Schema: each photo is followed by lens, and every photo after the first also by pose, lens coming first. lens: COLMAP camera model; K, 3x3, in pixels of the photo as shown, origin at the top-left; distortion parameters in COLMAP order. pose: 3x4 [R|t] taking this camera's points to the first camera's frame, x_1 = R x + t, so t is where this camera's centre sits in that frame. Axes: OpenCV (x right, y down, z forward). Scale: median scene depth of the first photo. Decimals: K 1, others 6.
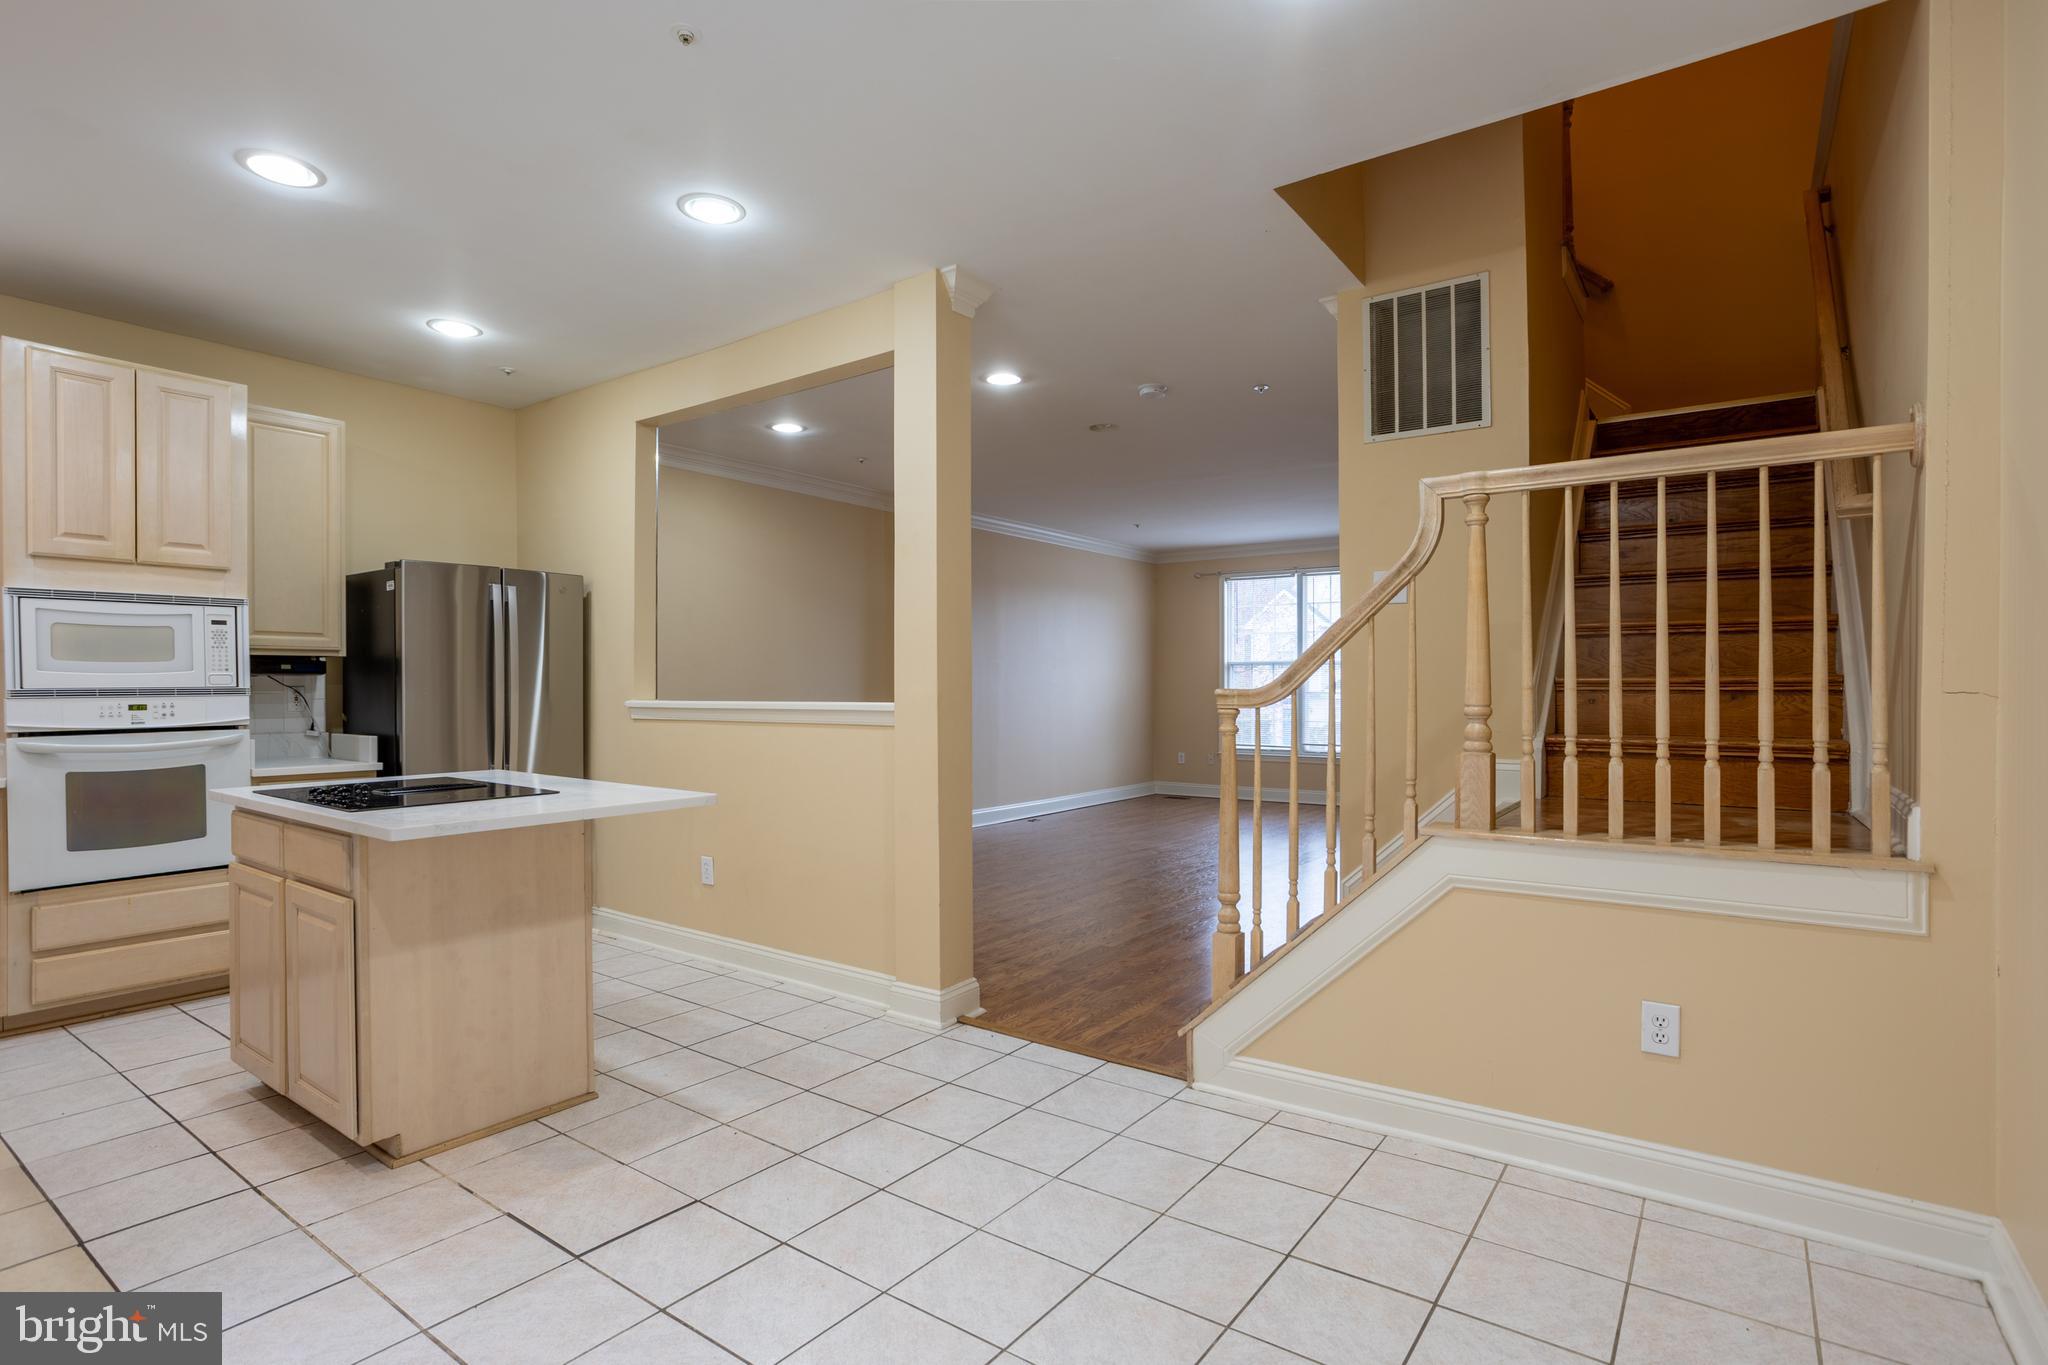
lens RADIAL K [[1010.6, 0, 1024.9], [0, 1010.6, 692.8], [0, 0, 1]] dist [-0.030765, 0.018999]
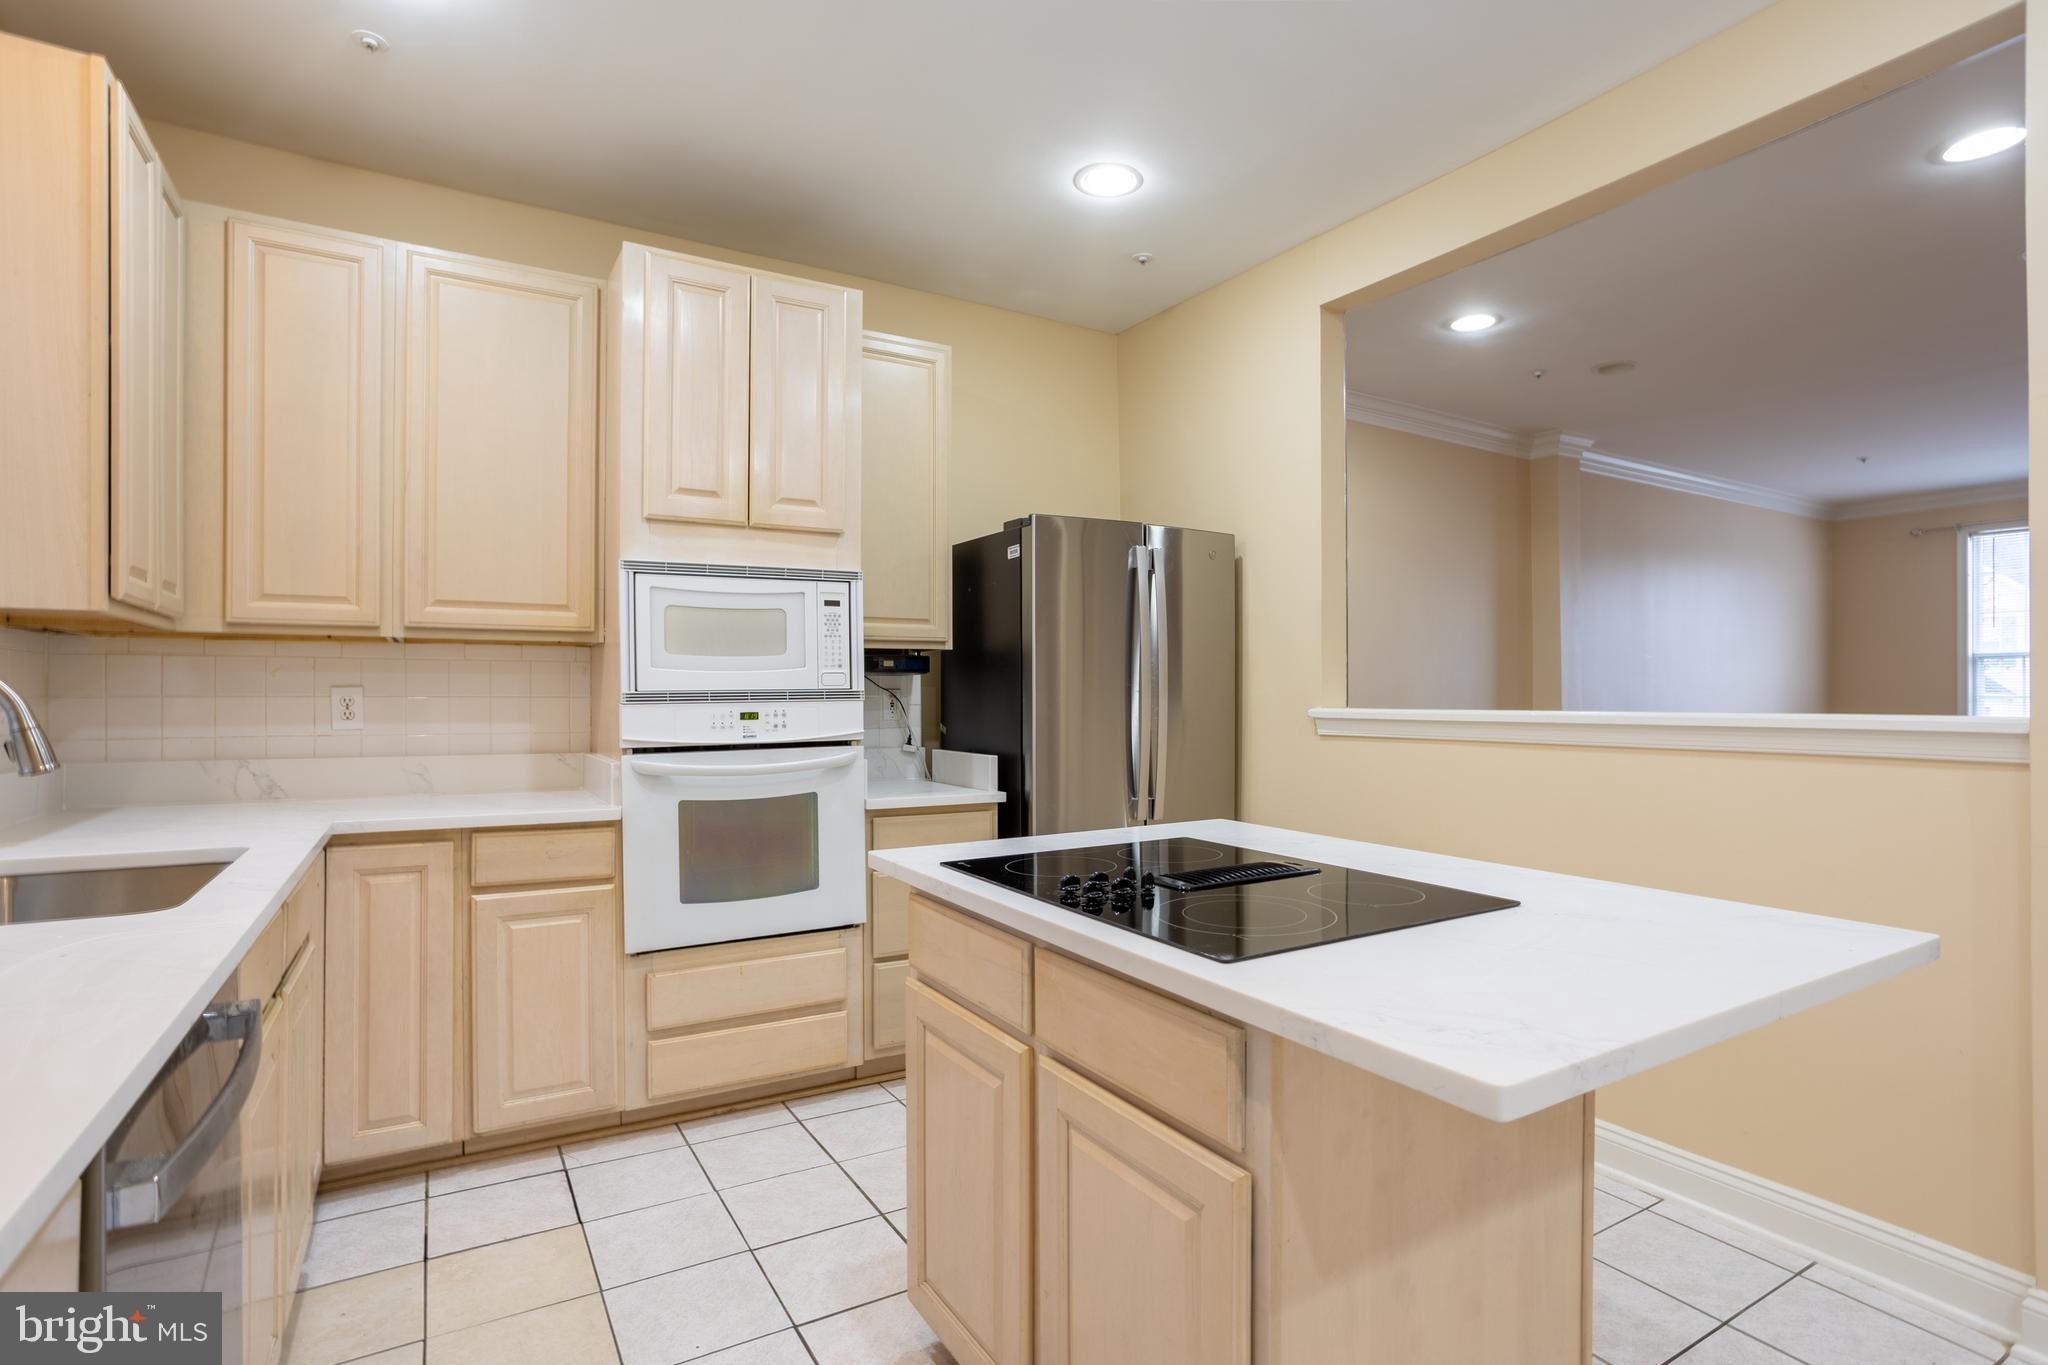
lens RADIAL K [[1013.7, 0, 1030.6], [0, 1013.7, 691.0], [0, 0, 1]] dist [-0.067898, 0.038969]
pose [[0.922141, -0.001733, -0.386850, -0.382384], [-0.000872, 0.999978, -0.006559, 0.000491], [0.386853, 0.006386, 0.922119, 0.363680]]
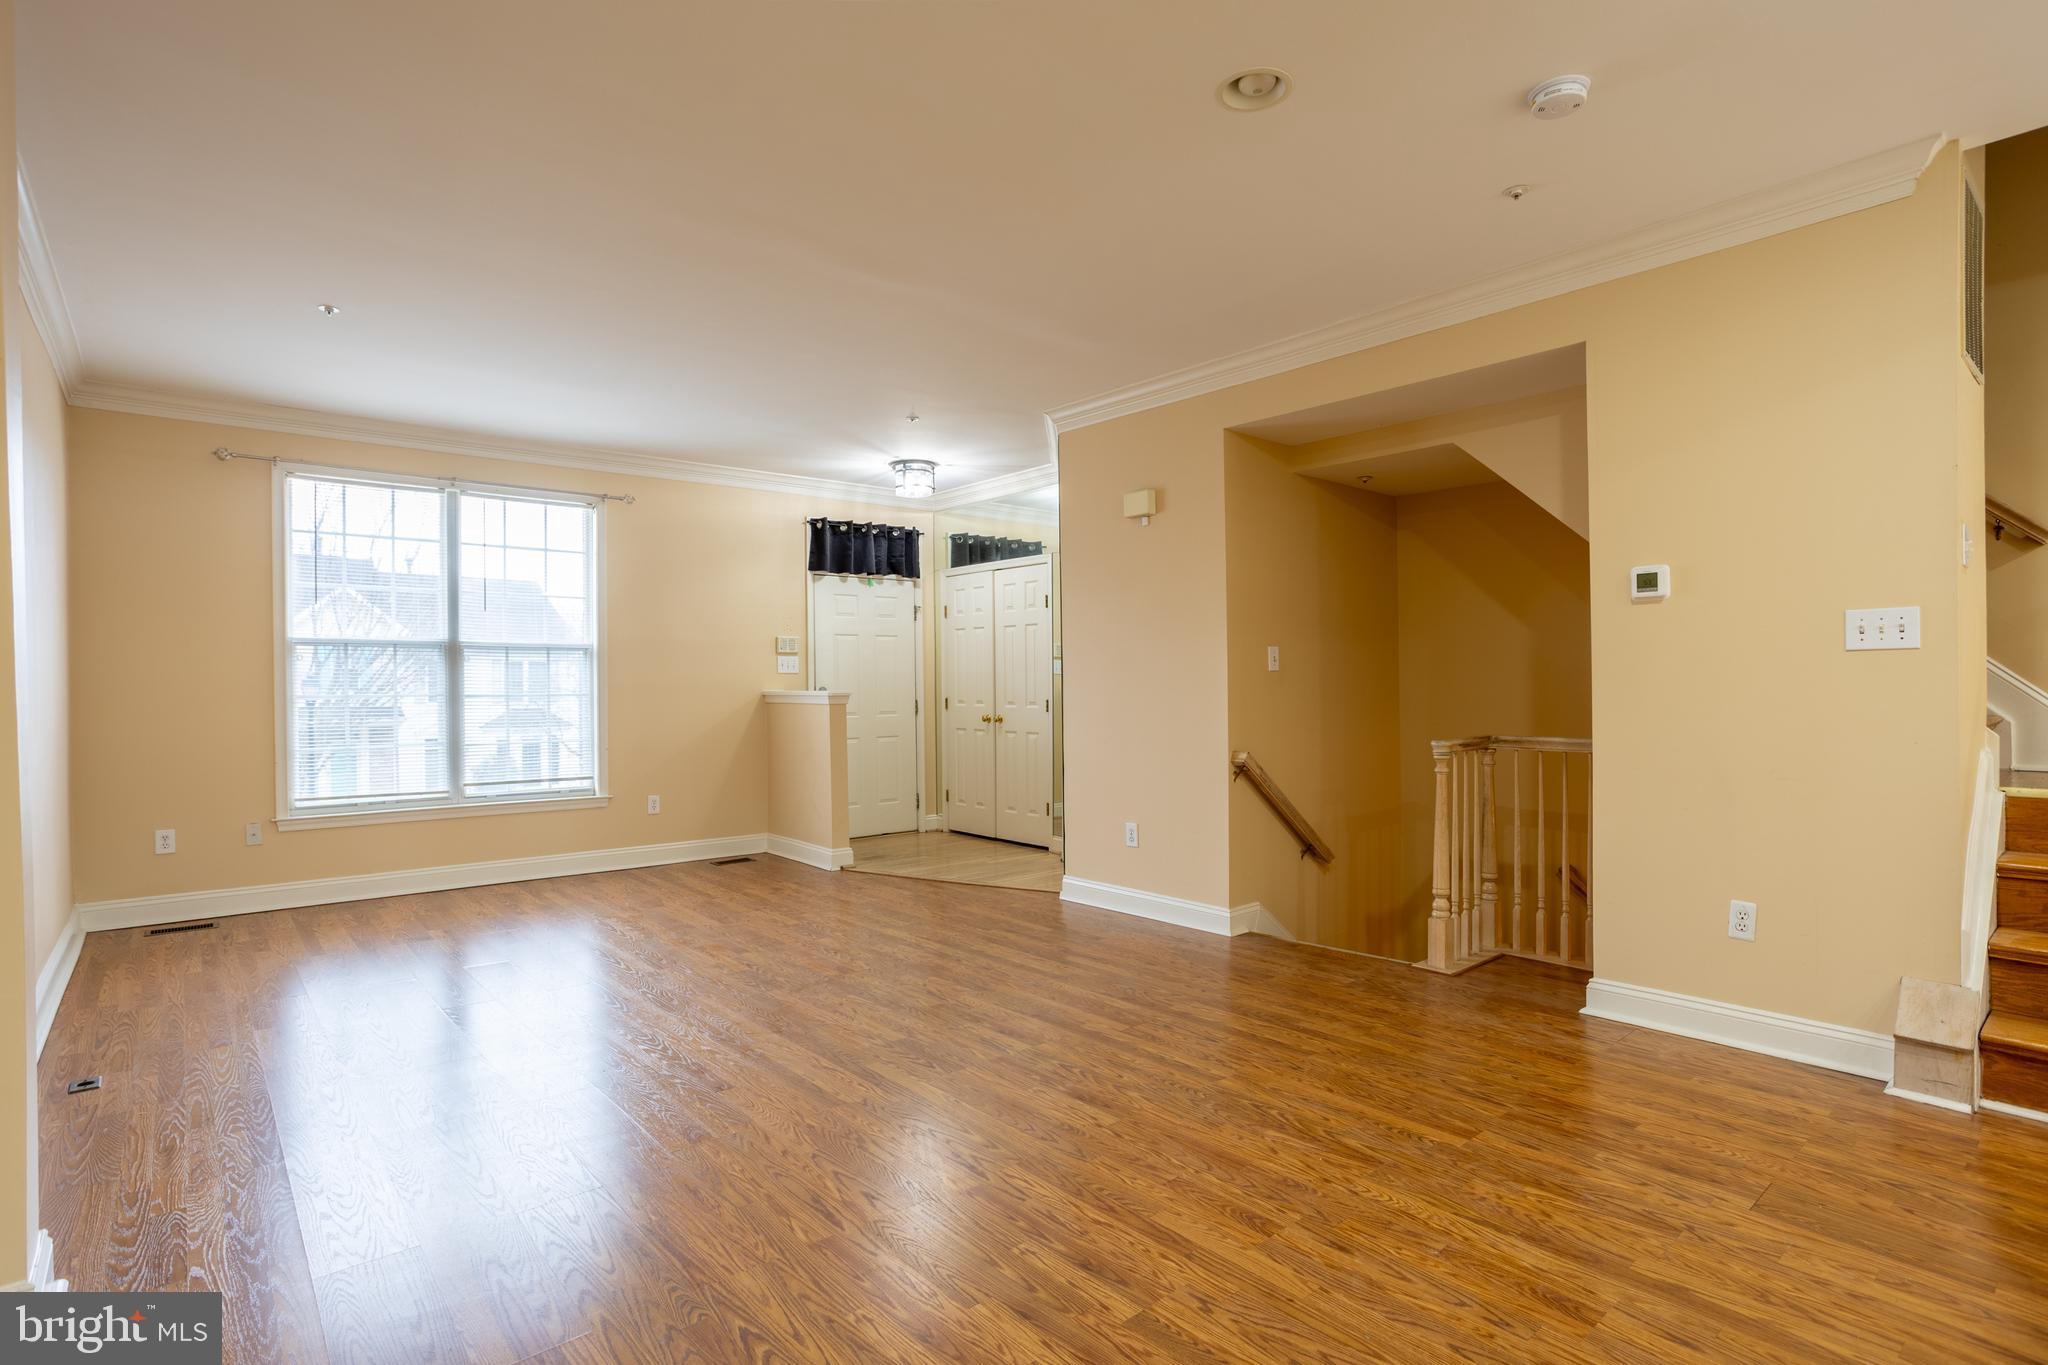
lens RADIAL K [[1013.7, 0, 1030.6], [0, 1013.7, 691.0], [0, 0, 1]] dist [-0.067898, 0.038969]
pose [[0.228900, -0.007041, 0.973424, -0.563088], [0.013369, 0.999902, 0.004089, -0.002249], [-0.973358, 0.012078, 0.228972, 1.509602]]
